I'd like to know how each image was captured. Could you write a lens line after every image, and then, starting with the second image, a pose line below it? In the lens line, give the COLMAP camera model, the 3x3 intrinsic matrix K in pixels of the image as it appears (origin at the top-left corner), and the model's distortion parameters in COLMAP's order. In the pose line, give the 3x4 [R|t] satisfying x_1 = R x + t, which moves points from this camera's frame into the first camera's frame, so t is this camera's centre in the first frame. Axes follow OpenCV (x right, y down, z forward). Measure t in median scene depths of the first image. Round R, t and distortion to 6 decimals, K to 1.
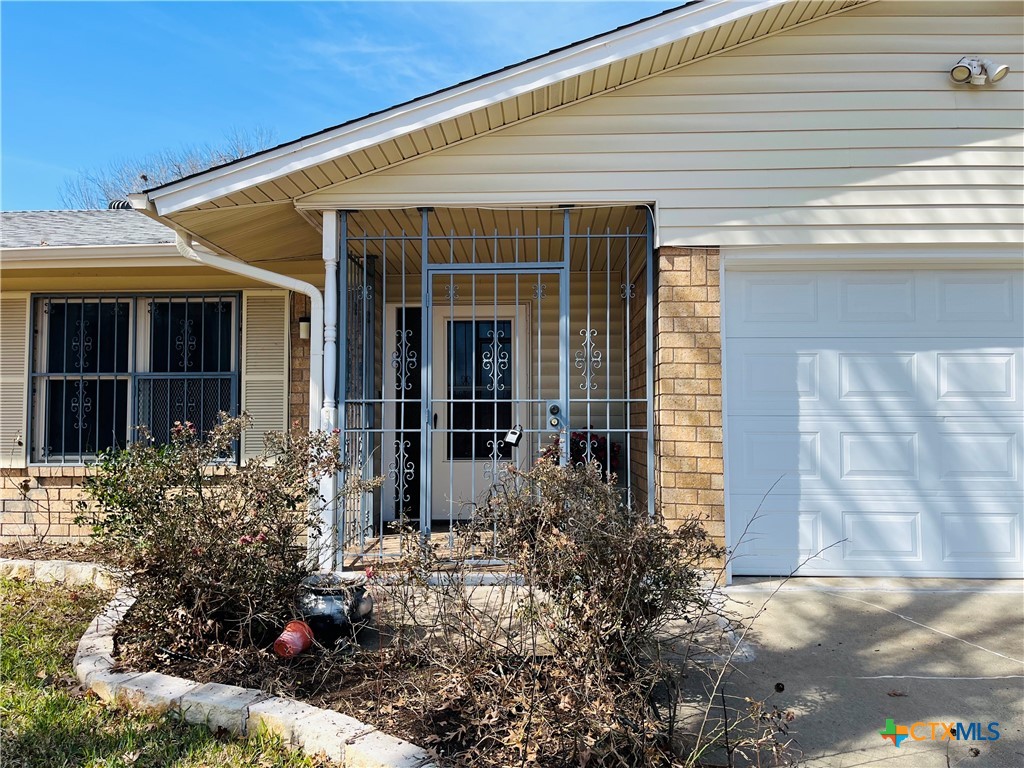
lens RADIAL K [[782.7, 0, 512.0], [0, 782.7, 384.0], [0, 0, 1]] dist [0.001430, -0.001134]
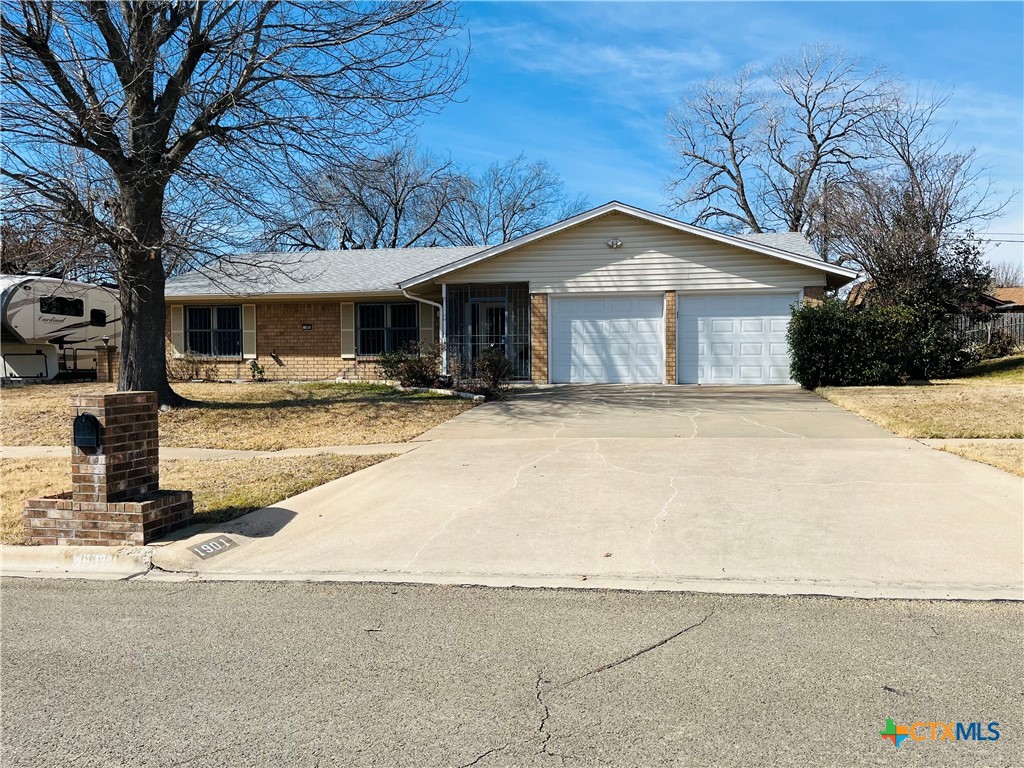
lens RADIAL K [[784.4, 0, 490.0], [0, 784.4, 407.5], [0, 0, 1]] dist [0.104123, -0.002416]
pose [[0.979649, 0.009021, -0.200517, 0.723733], [0.013807, 0.993595, 0.112157, -0.056143], [0.200244, -0.112643, 0.973249, -2.611143]]
